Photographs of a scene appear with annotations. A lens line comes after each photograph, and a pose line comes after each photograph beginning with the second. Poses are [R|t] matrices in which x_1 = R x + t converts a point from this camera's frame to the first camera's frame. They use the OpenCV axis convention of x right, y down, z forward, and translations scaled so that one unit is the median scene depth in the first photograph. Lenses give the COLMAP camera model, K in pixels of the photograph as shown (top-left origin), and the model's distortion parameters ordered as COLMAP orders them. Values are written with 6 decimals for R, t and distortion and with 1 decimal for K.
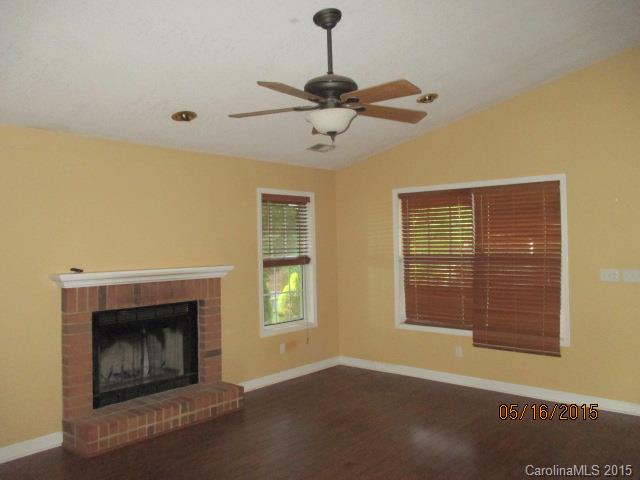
lens RADIAL K [[551.9, 0, 320.0], [0, 551.9, 240.0], [0, 0, 1]] dist [-0.005325, 0.003159]
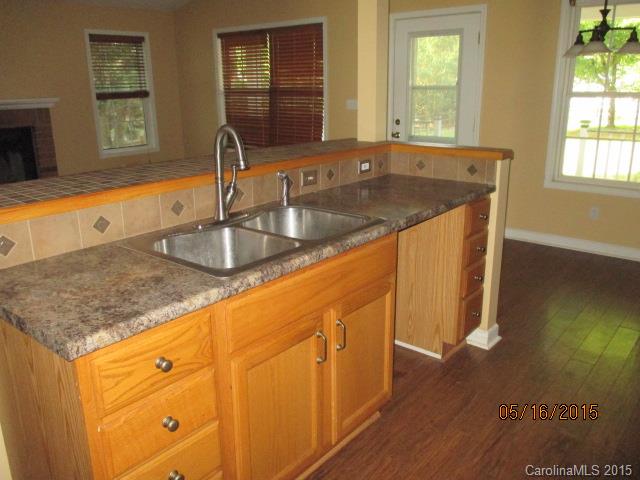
lens RADIAL K [[551.9, 0, 320.0], [0, 551.9, 240.0], [0, 0, 1]] dist [-0.005325, 0.003159]
pose [[0.999962, -0.004136, 0.007652, 0.366639], [0.001815, 0.959572, 0.281457, 0.005940], [-0.008506, -0.281432, 0.959543, -0.230446]]
